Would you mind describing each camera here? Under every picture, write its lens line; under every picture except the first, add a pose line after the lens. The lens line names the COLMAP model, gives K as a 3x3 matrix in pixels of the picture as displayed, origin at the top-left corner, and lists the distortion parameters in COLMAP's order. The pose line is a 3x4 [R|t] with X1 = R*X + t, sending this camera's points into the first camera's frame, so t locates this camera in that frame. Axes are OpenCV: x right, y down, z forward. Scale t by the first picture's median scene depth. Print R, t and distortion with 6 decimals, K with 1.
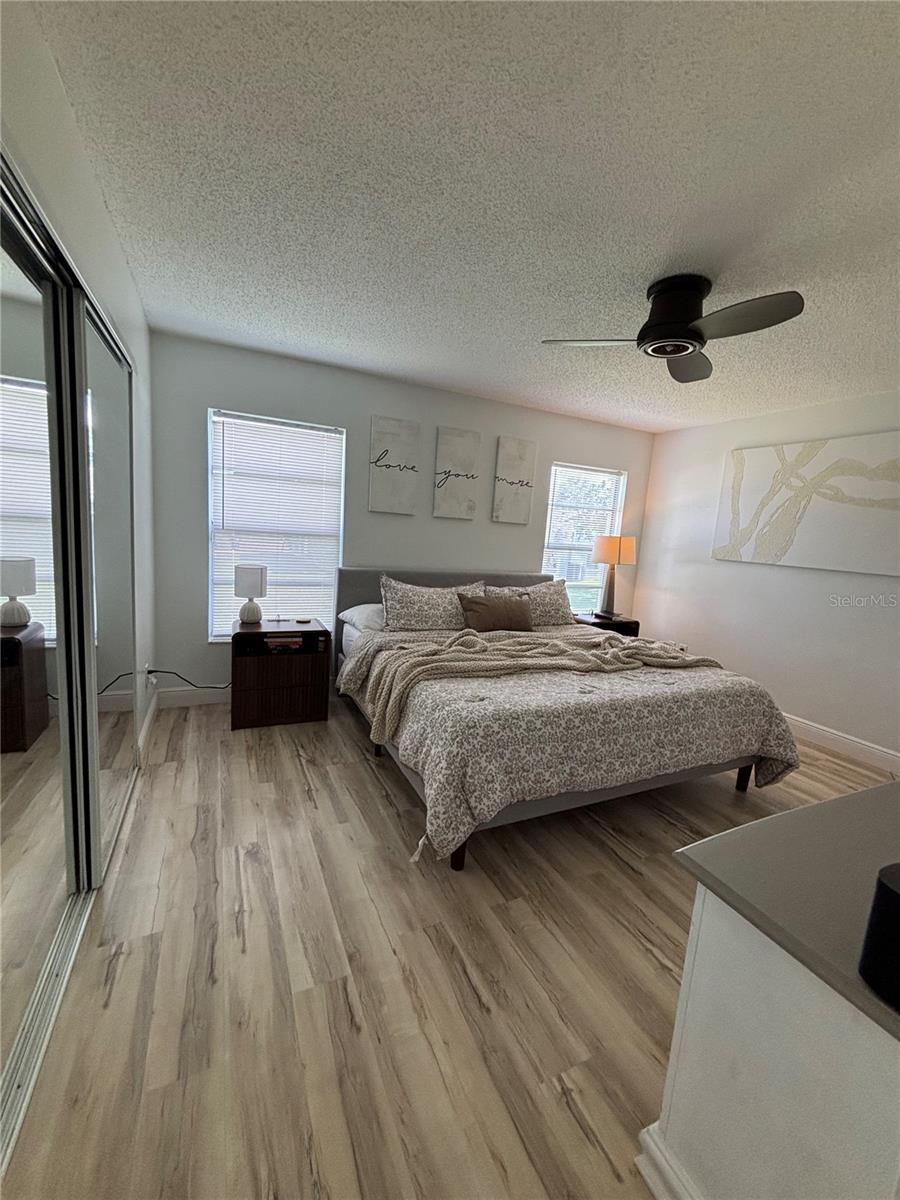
lens RADIAL K [[482.9, 0, 446.3], [0, 482.9, 598.9], [0, 0, 1]] dist [0.001125, 0.000138]
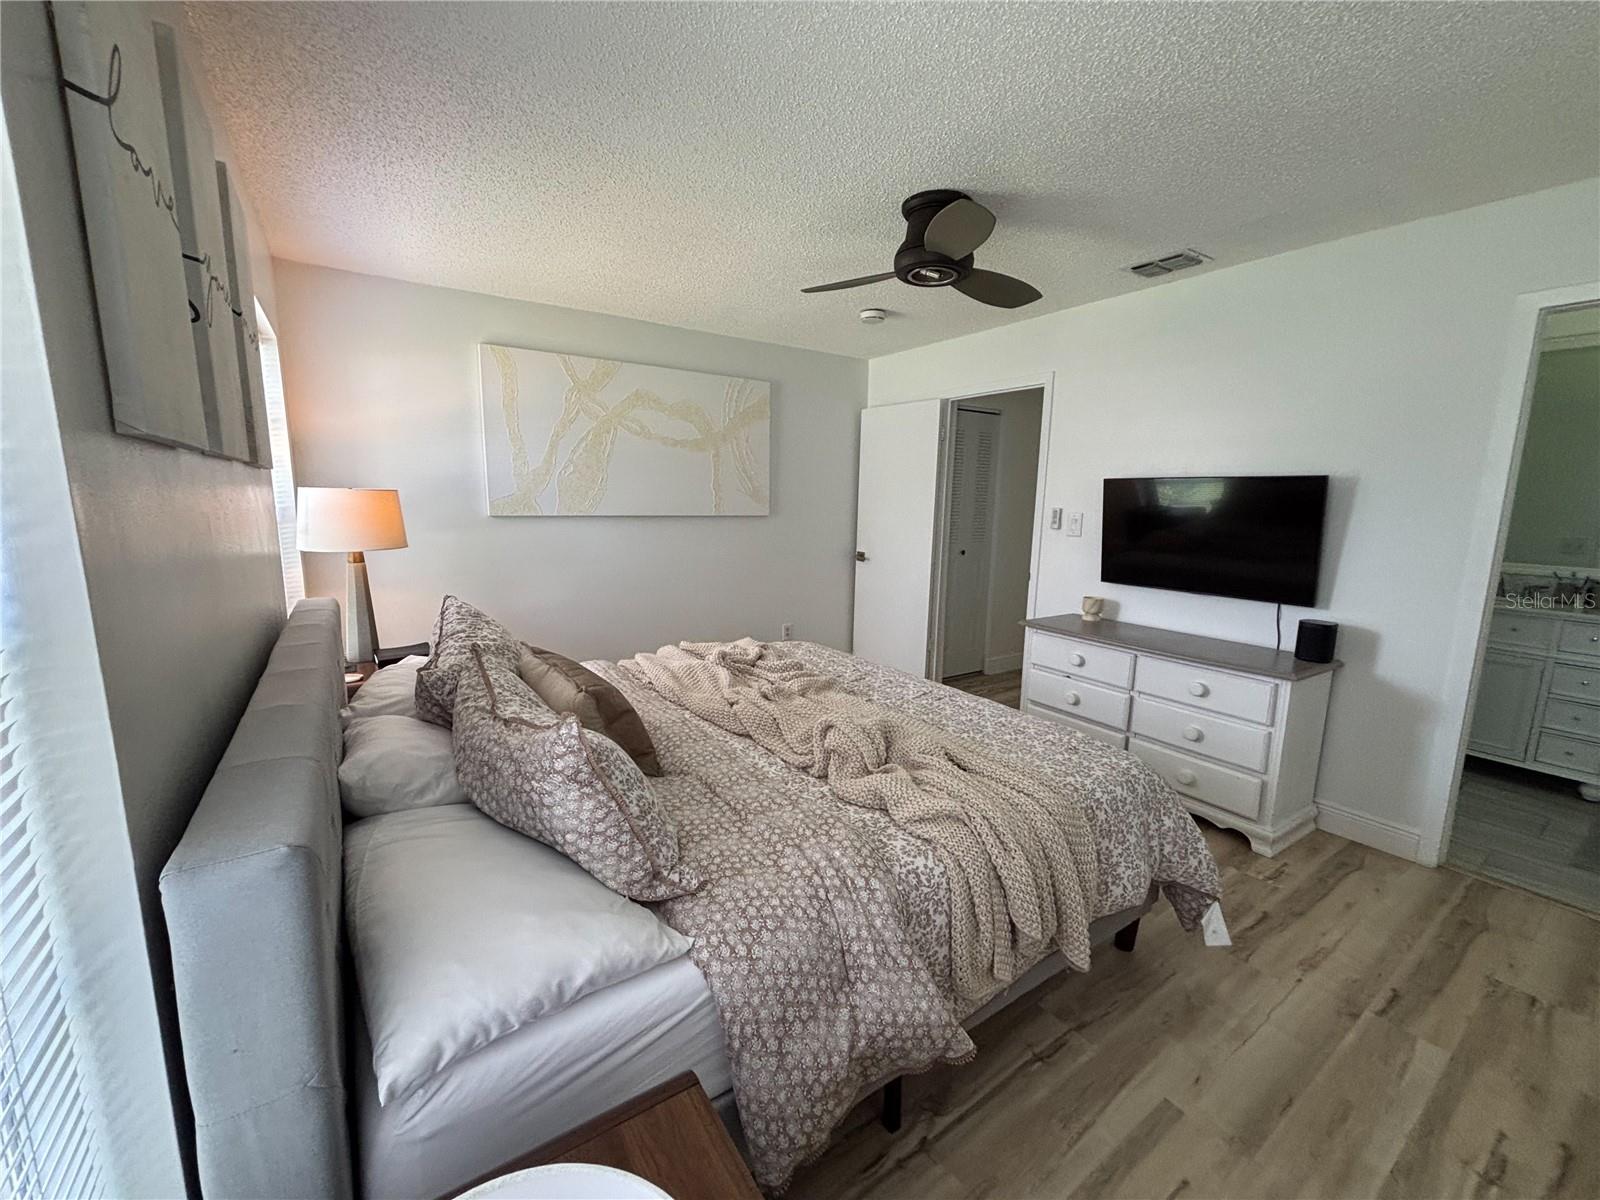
lens RADIAL K [[641.9, 0, 820.1], [0, 641.9, 605.1], [0, 0, 1]] dist [-0.003461, 0.002613]
pose [[-0.167517, -0.228169, 0.959102, -0.434466], [0.110580, 0.962362, 0.248258, -0.163470], [-0.979648, 0.147645, -0.135981, 0.885220]]
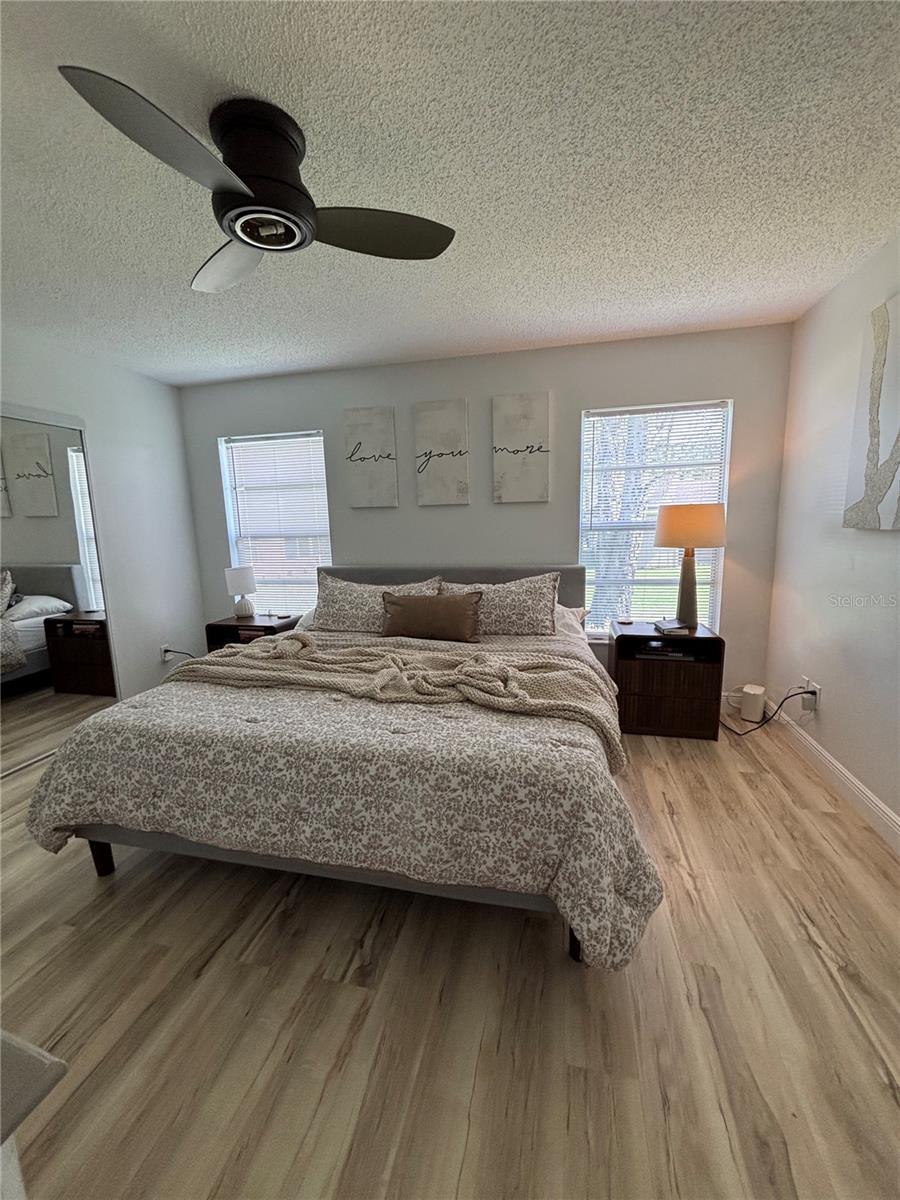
lens RADIAL K [[483.4, 0, 450.1], [0, 483.4, 598.6], [0, 0, 1]] dist [0.000013, 0.000563]
pose [[0.776157, 0.012988, -0.630406, 0.674338], [-0.008557, 0.999913, 0.010065, -0.009145], [0.630481, -0.002417, 0.776201, 0.391824]]
